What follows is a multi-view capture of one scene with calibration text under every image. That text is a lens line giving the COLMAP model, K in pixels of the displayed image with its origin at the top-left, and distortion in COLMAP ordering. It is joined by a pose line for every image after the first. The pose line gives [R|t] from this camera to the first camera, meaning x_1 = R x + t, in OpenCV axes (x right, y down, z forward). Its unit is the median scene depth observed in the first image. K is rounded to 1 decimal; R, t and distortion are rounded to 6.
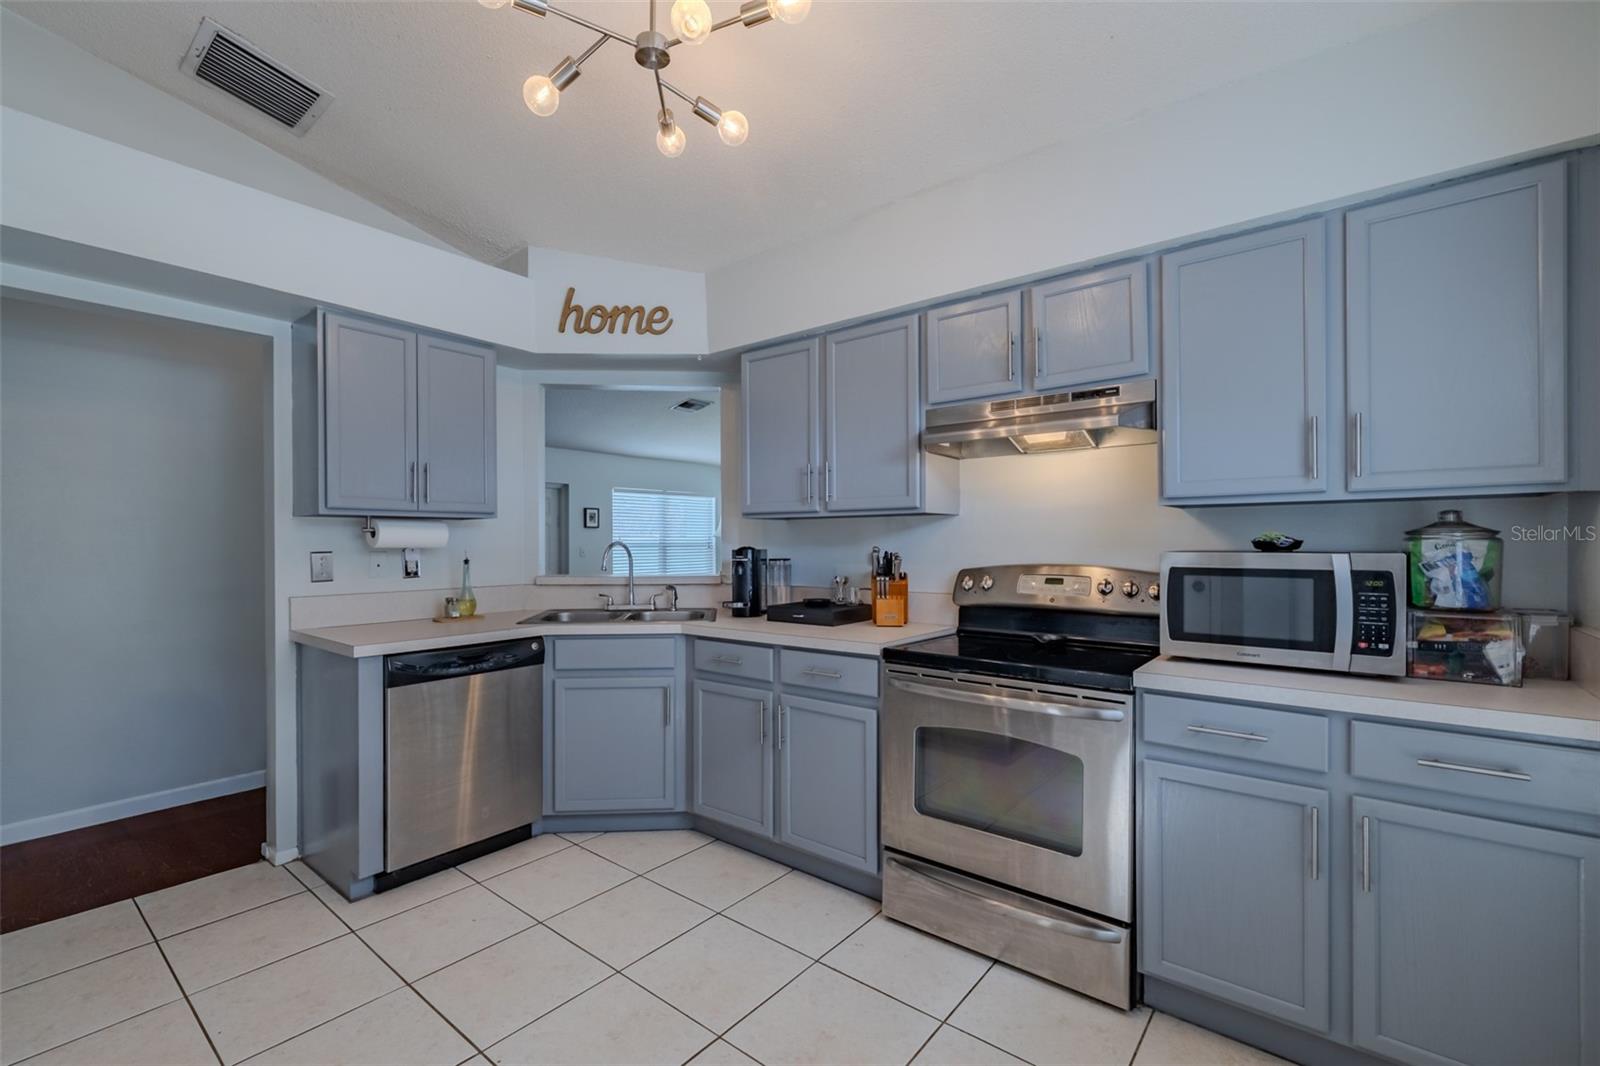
lens RADIAL K [[612.9, 0, 807.1], [0, 612.9, 541.4], [0, 0, 1]] dist [-0.001639, -0.000049]
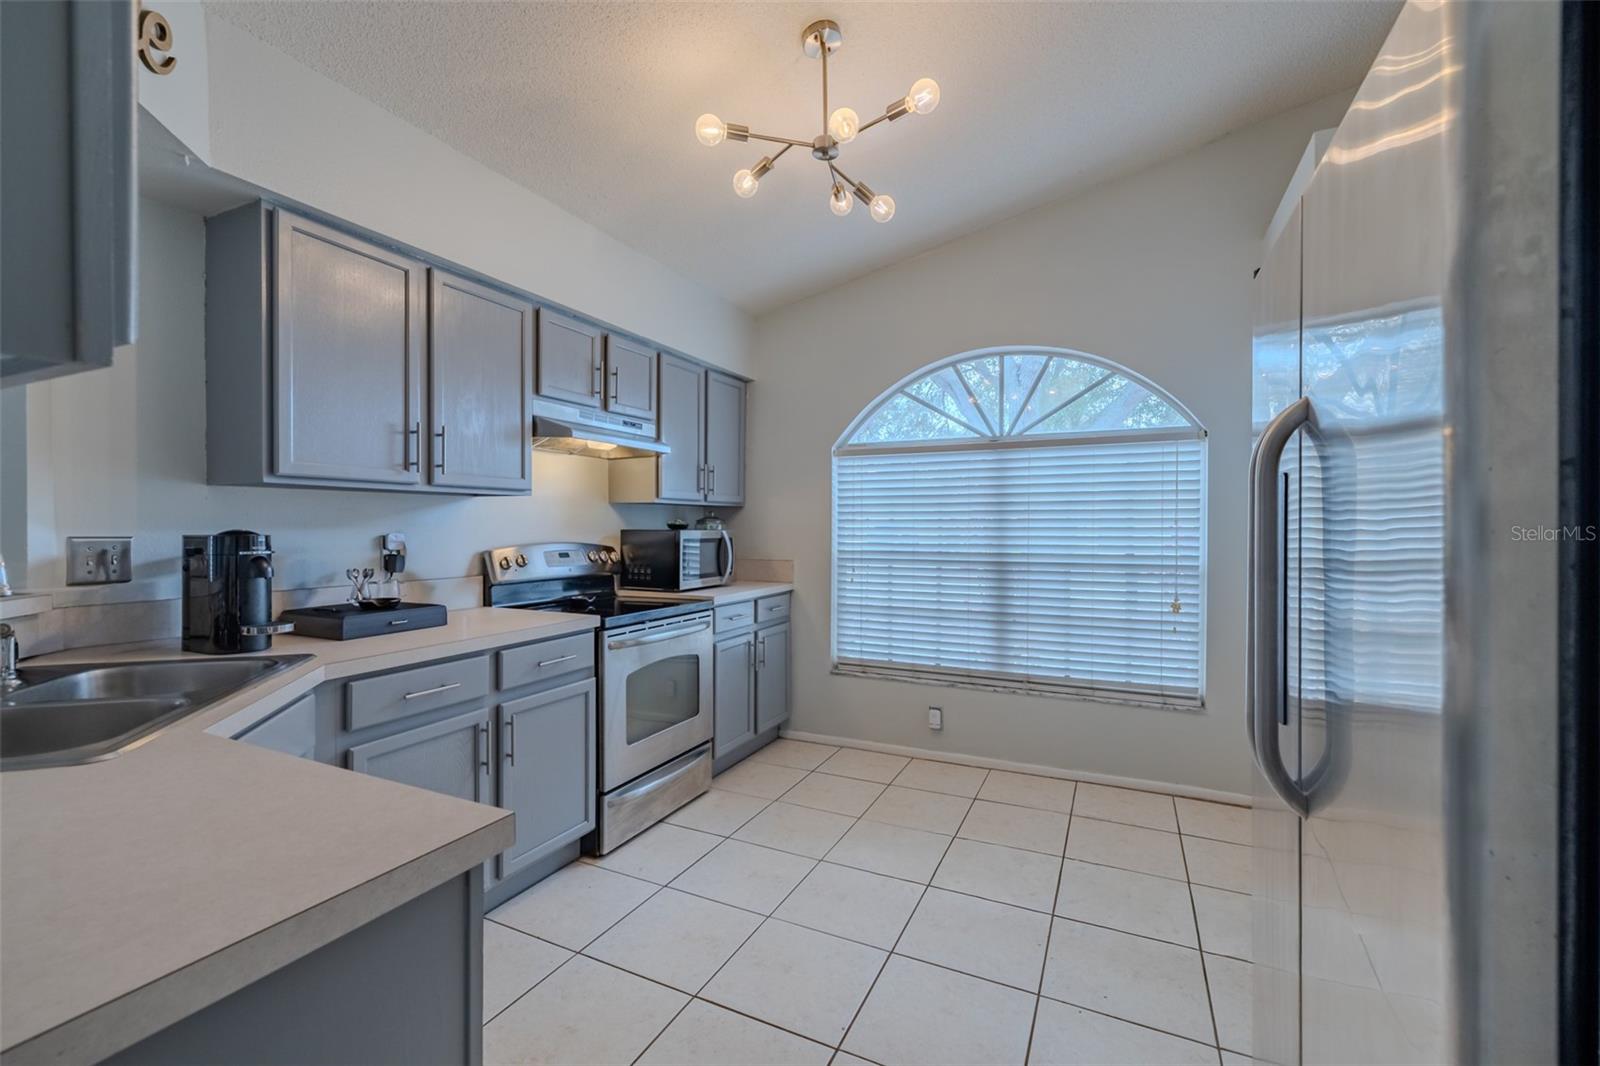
lens RADIAL K [[682.4, 0, 805.3], [0, 682.4, 526.8], [0, 0, 1]] dist [0.002292, 0.000654]
pose [[-0.170862, 0.001383, 0.985294, -1.153473], [-0.001499, 0.999997, -0.001664, 0.007414], [-0.985294, -0.001761, -0.170860, 0.833297]]
